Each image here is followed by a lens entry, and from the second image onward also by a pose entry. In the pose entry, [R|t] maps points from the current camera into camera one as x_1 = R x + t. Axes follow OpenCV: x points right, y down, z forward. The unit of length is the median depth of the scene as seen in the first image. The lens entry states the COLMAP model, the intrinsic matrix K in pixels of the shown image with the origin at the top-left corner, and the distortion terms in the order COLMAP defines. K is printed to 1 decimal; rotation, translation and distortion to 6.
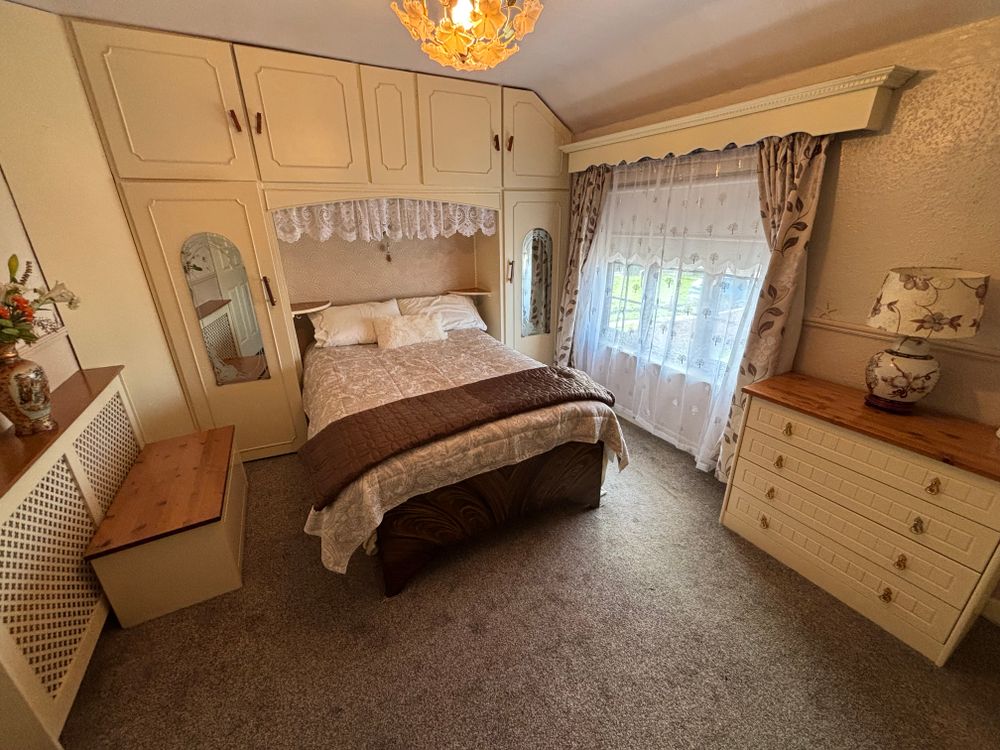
lens RADIAL K [[403.2, 0, 497.9], [0, 403.2, 375.1], [0, 0, 1]] dist [0.000859, 0.000485]
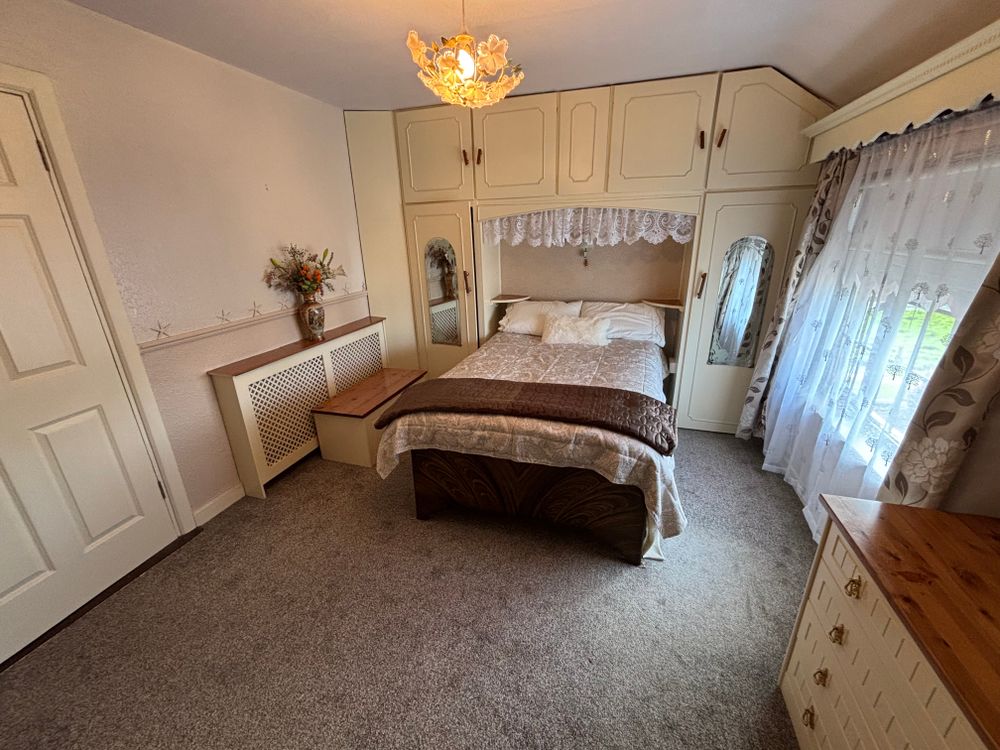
lens RADIAL K [[403.2, 0, 497.9], [0, 403.2, 375.1], [0, 0, 1]] dist [0.000859, 0.000485]
pose [[0.688447, 0.248006, -0.681567, 0.479792], [-0.250935, 0.963132, 0.096993, -0.062498], [0.680494, 0.104254, 0.725299, 0.128128]]
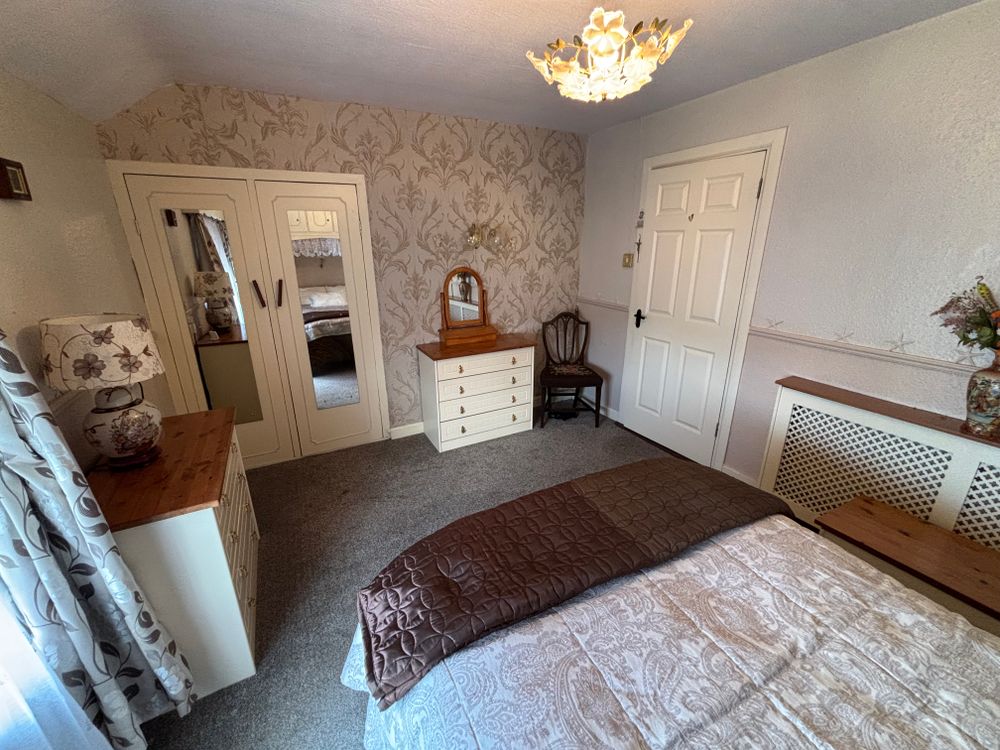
lens RADIAL K [[403.2, 0, 497.9], [0, 403.2, 375.1], [0, 0, 1]] dist [0.000859, 0.000485]
pose [[-0.999705, 0.017168, 0.017197, 0.079948], [0.024189, 0.770649, 0.636800, -0.420697], [-0.002320, 0.637028, -0.770837, 1.040948]]
